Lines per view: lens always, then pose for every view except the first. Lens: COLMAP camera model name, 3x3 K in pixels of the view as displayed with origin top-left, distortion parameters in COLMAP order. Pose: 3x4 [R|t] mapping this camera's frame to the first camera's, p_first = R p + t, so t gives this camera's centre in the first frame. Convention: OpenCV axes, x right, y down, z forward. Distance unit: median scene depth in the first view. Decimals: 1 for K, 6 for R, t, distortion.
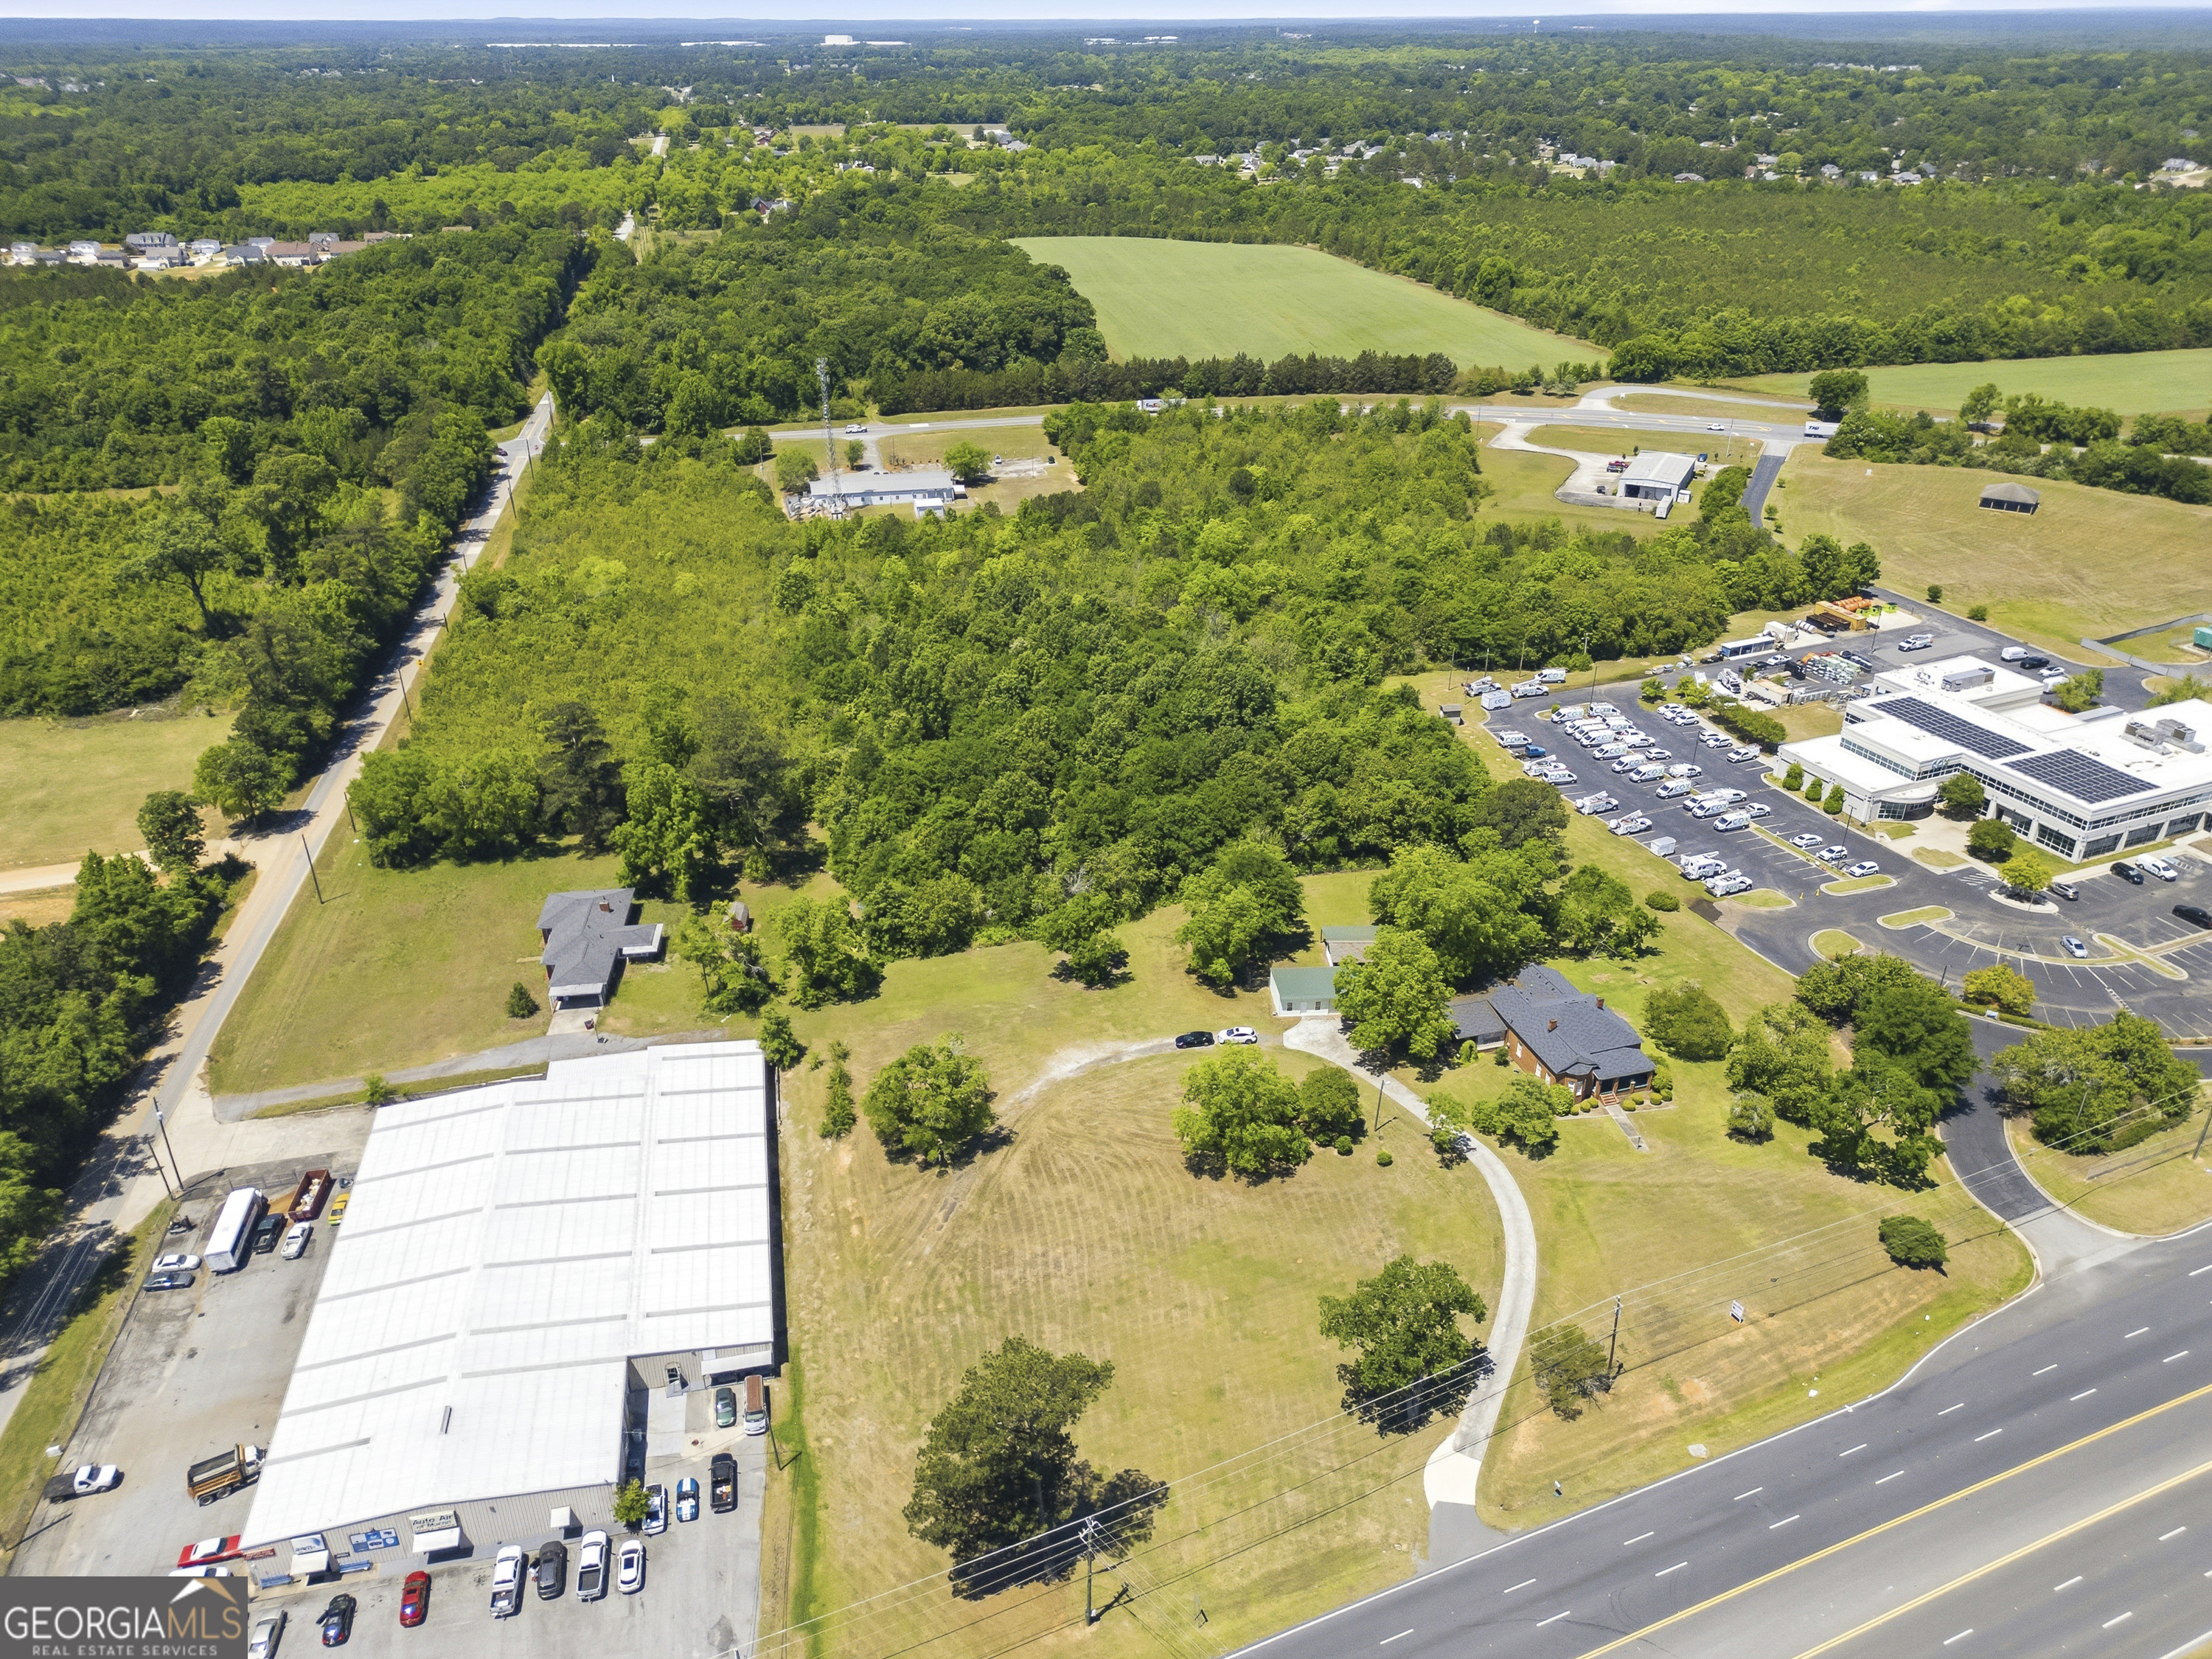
lens RADIAL K [[1548.1, 0, 1095.4], [0, 1548.1, 829.5], [0, 0, 1]] dist [0.066000, -0.053408]
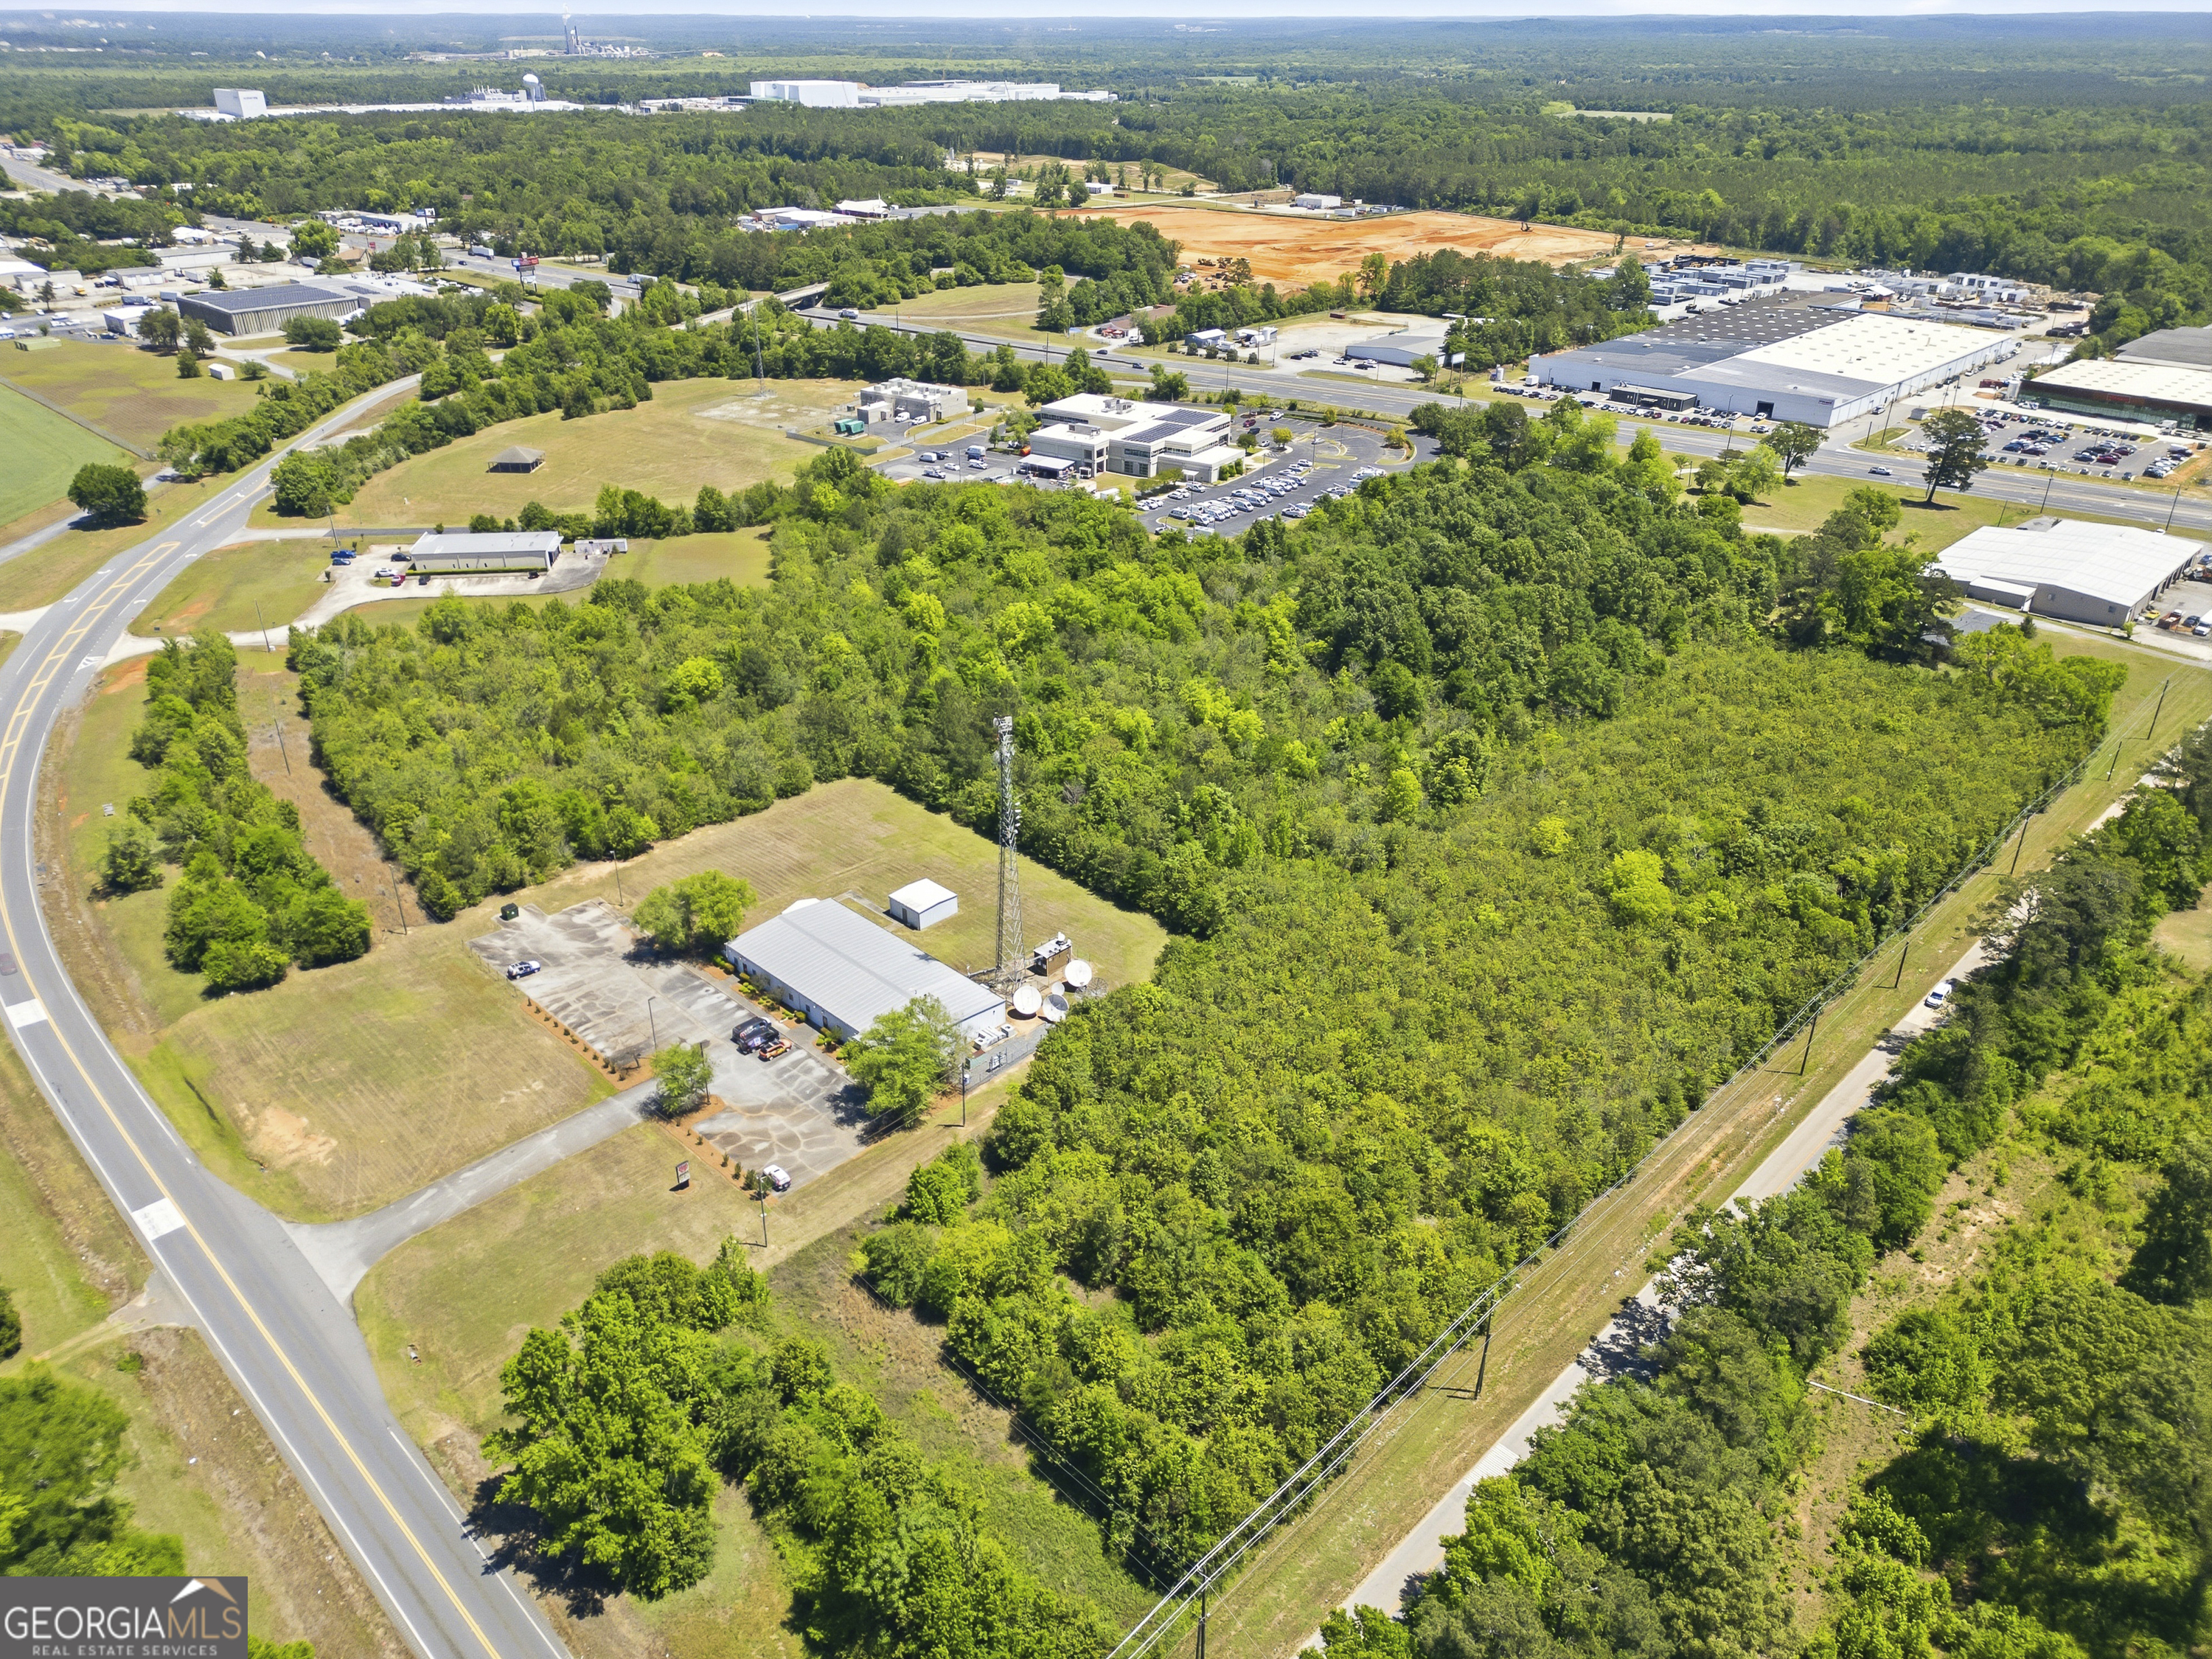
lens RADIAL K [[1548.1, 0, 1098.6], [0, 1548.1, 830.6], [0, 0, 1]] dist [0.066000, -0.053408]
pose [[-0.552077, -0.380781, 0.741766, -0.798178], [0.387924, 0.670177, 0.632754, -0.811458], [-0.738055, 0.637078, -0.222275, 1.565234]]
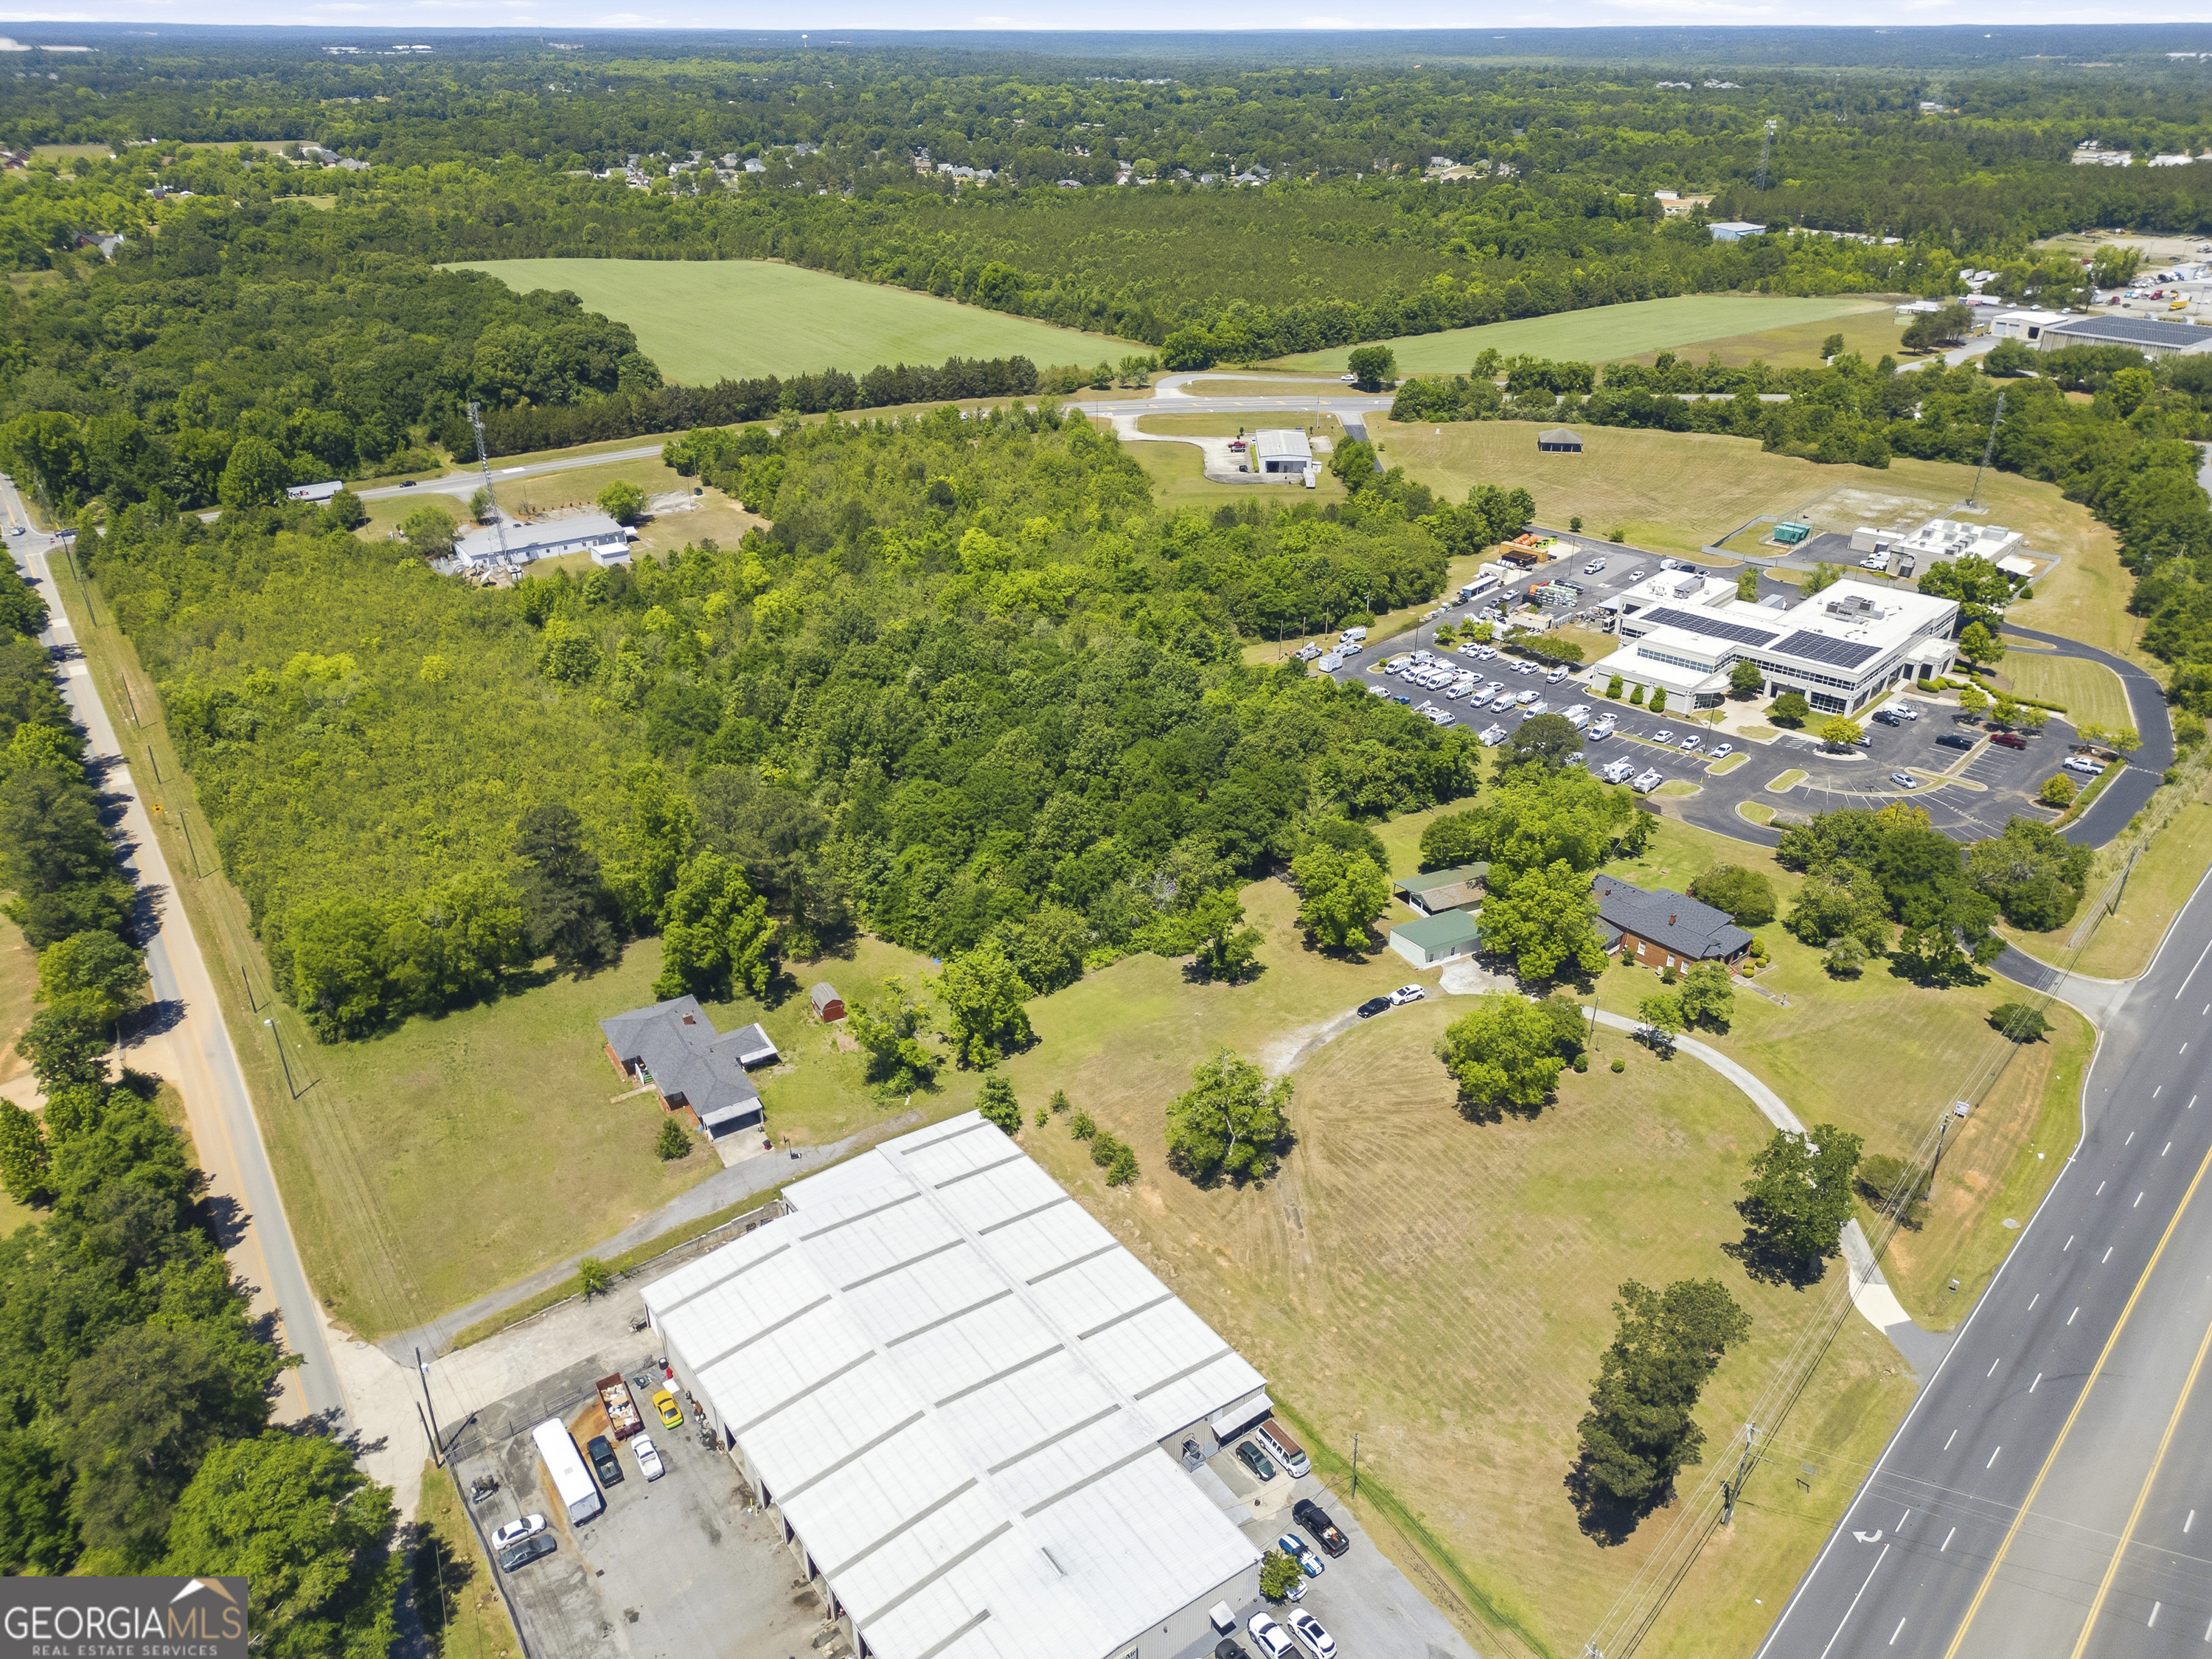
lens RADIAL K [[1548.1, 0, 1093.7], [0, 1548.1, 830.5], [0, 0, 1]] dist [0.066000, -0.053408]
pose [[0.912957, -0.182650, 0.364895, -0.315362], [0.184860, 0.982331, 0.029195, -0.030947], [-0.363780, 0.040801, 0.930591, 0.063127]]
